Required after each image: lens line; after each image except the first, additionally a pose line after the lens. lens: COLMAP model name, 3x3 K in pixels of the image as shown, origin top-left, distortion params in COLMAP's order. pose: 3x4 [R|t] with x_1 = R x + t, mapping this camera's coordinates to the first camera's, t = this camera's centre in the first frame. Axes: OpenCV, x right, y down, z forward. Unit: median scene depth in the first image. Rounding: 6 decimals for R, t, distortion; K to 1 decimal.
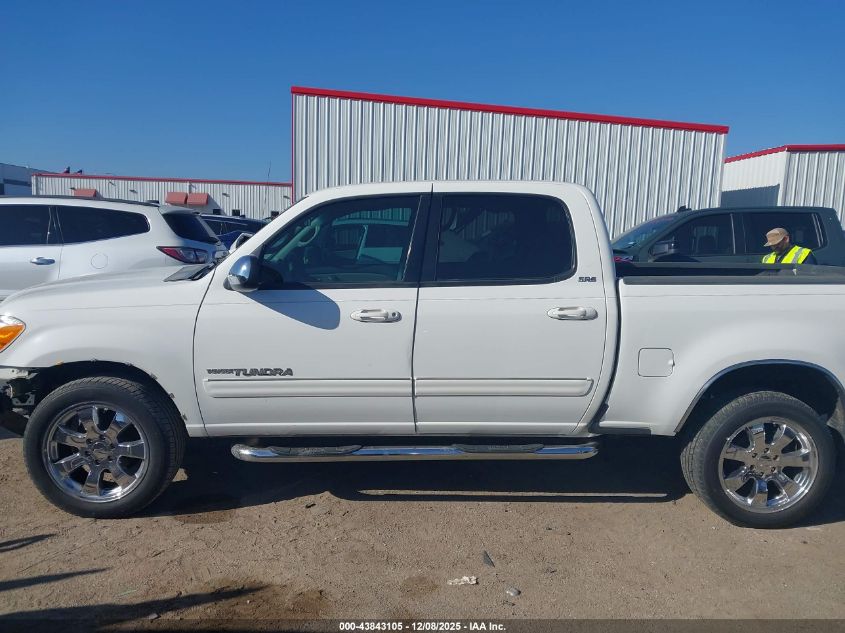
lens RADIAL K [[640.3, 0, 422.5], [0, 640.3, 316.5], [0, 0, 1]] dist [0.016459, -0.001574]
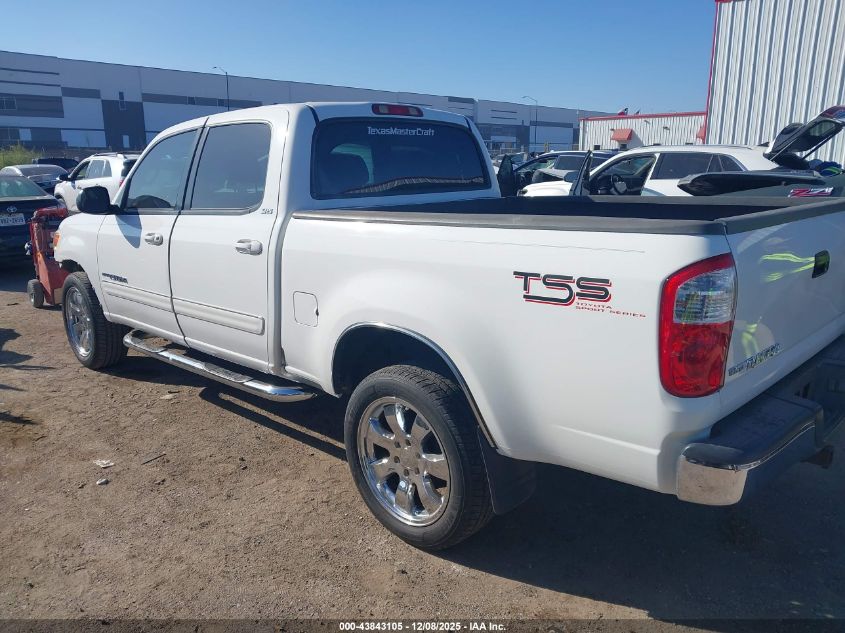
lens RADIAL K [[640.3, 0, 422.5], [0, 640.3, 316.5], [0, 0, 1]] dist [0.016459, -0.001574]
pose [[0.700604, 0.128791, -0.701832, 1.083366], [-0.060735, 0.990770, 0.121185, -0.032779], [0.710961, -0.042276, 0.701959, 0.504000]]
